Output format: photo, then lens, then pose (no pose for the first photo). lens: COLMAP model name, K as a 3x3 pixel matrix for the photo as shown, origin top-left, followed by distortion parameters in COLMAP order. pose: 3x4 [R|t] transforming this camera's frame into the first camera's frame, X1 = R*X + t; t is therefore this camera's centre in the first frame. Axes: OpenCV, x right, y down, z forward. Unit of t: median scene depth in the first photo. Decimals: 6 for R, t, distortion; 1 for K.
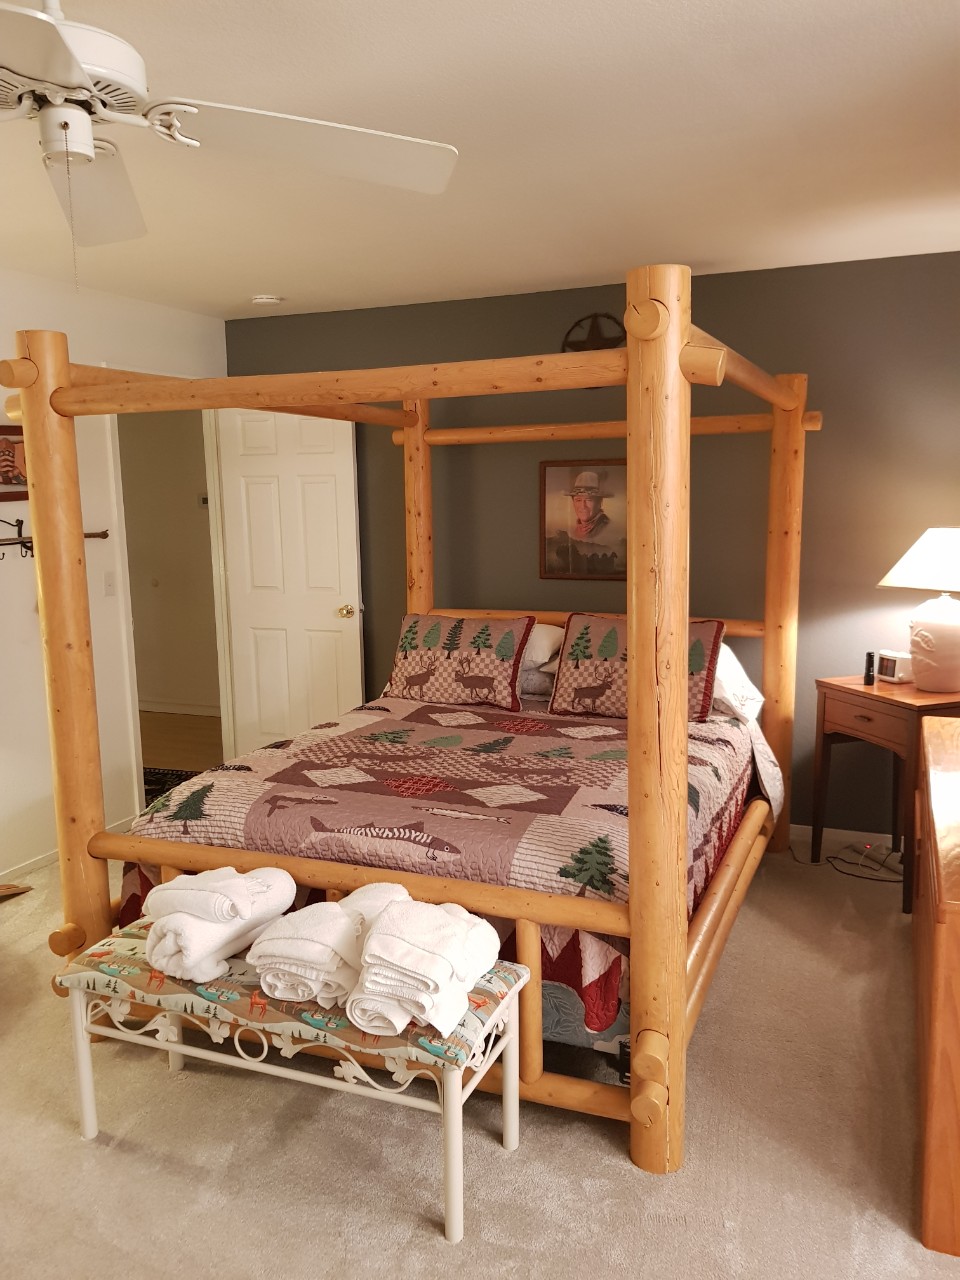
lens RADIAL K [[996.4, 0, 477.5], [0, 996.4, 648.3], [0, 0, 1]] dist [0.061825, -0.094742]
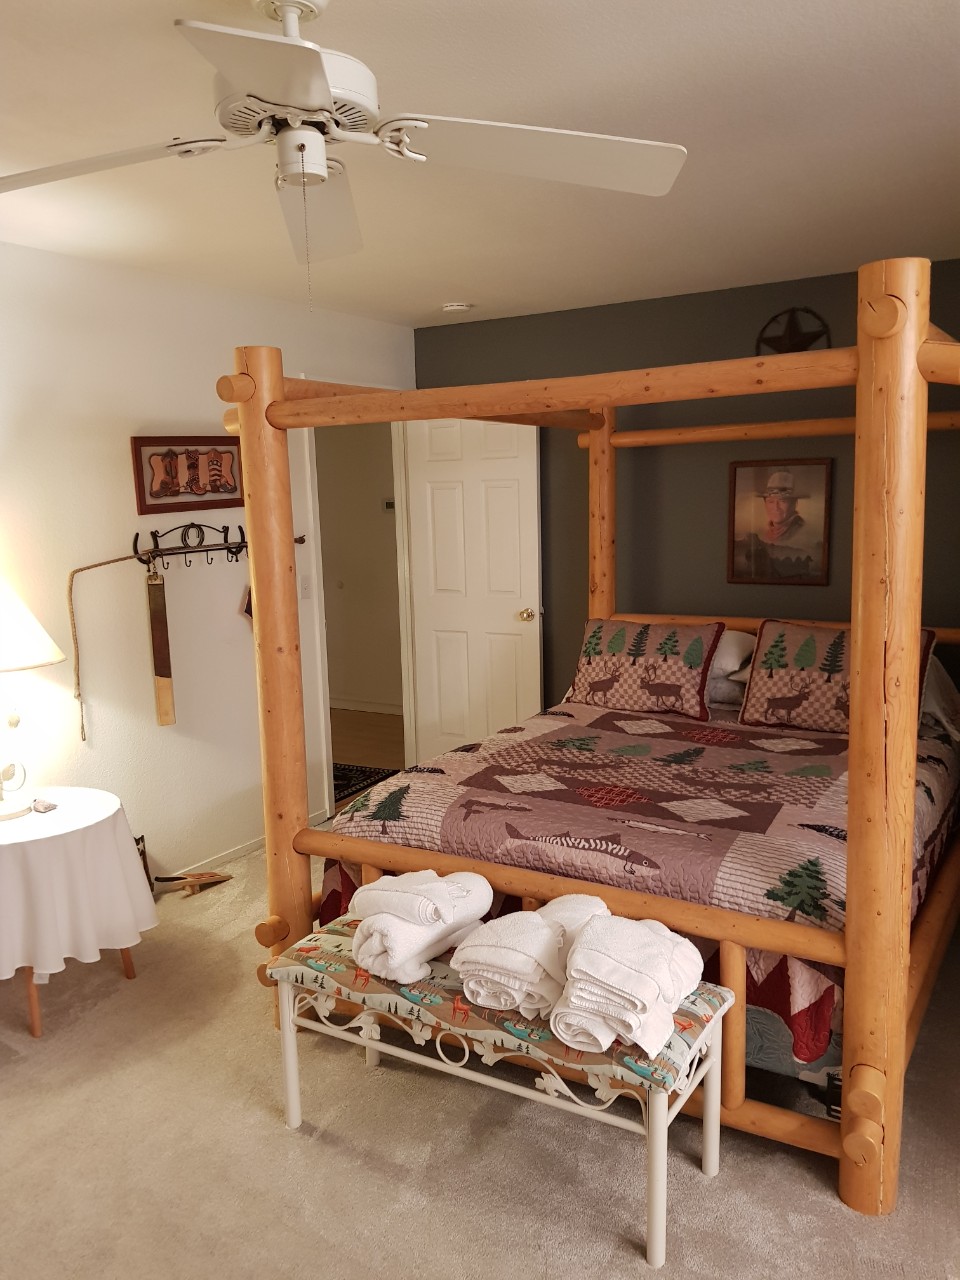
lens RADIAL K [[996.4, 0, 489.8], [0, 996.4, 650.8], [0, 0, 1]] dist [0.061825, -0.094742]
pose [[0.988918, 0.015174, -0.147686, -0.040272], [-0.014725, 0.999883, 0.004133, -0.009121], [0.147732, -0.001913, 0.989026, 0.007951]]
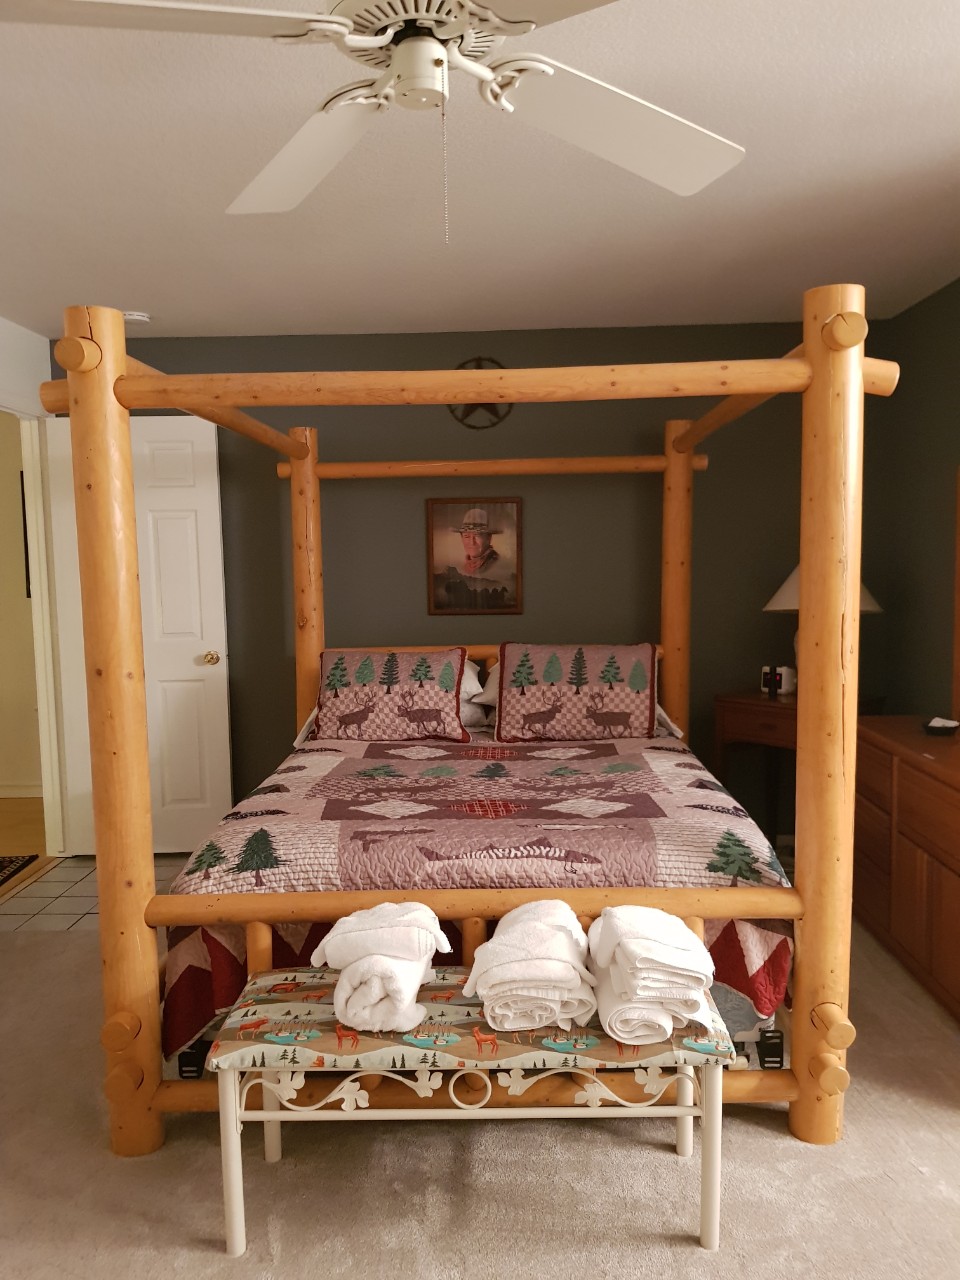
lens RADIAL K [[996.4, 0, 478.2], [0, 996.4, 649.9], [0, 0, 1]] dist [0.061825, -0.094742]
pose [[0.932694, -0.034411, 0.359023, -0.471740], [0.058657, 0.996658, -0.056856, 0.045266], [-0.355867, 0.074089, 0.931595, 0.110828]]
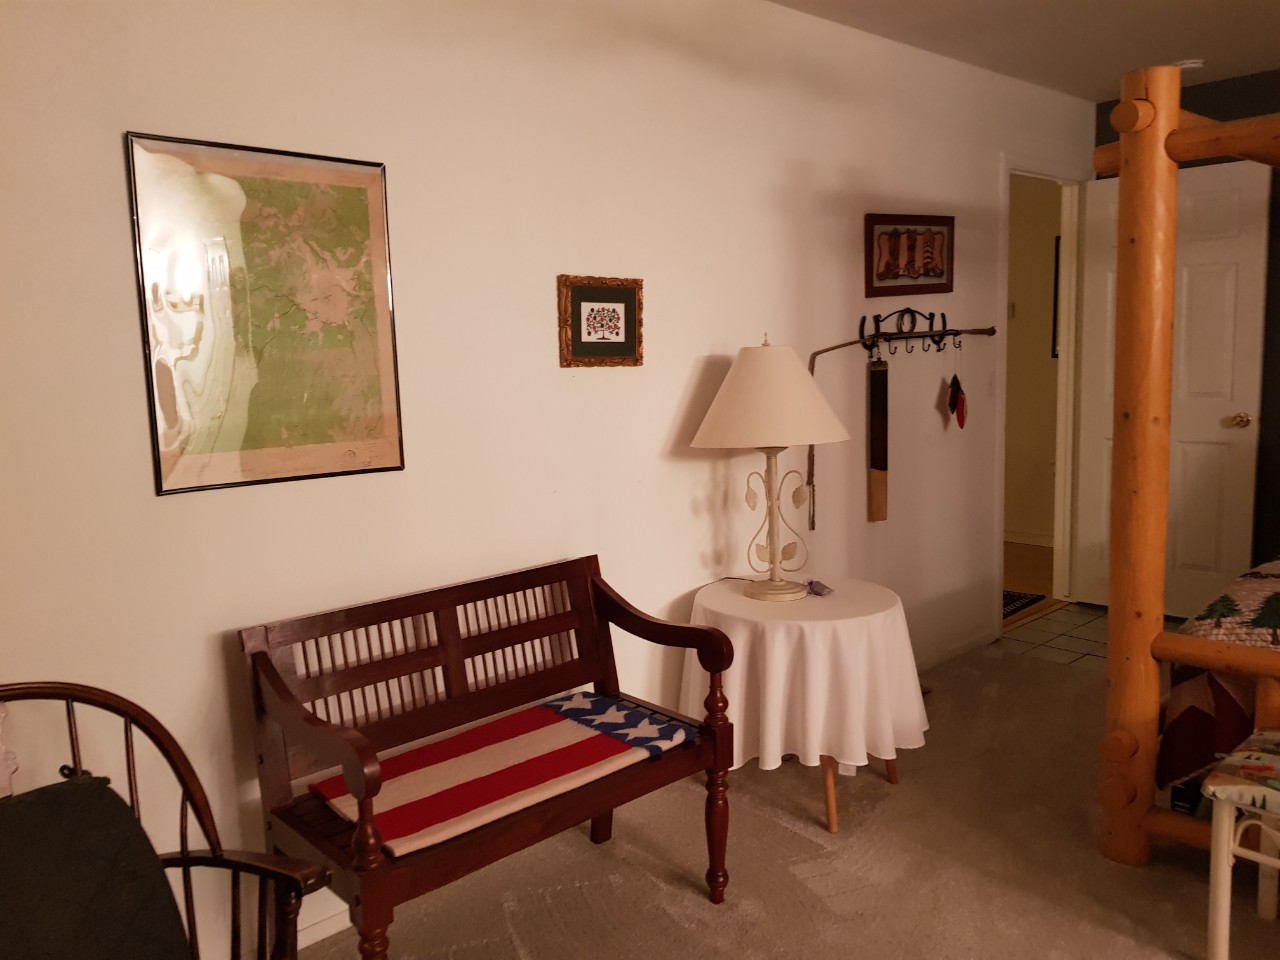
lens RADIAL K [[996.4, 0, 655.7], [0, 996.4, 482.4], [0, 0, 1]] dist [0.061825, -0.094742]
pose [[0.913960, 0.043339, -0.403484, -0.487379], [-0.046833, 0.998902, 0.001209, 0.079316], [0.403093, 0.017791, 0.914986, -0.000593]]
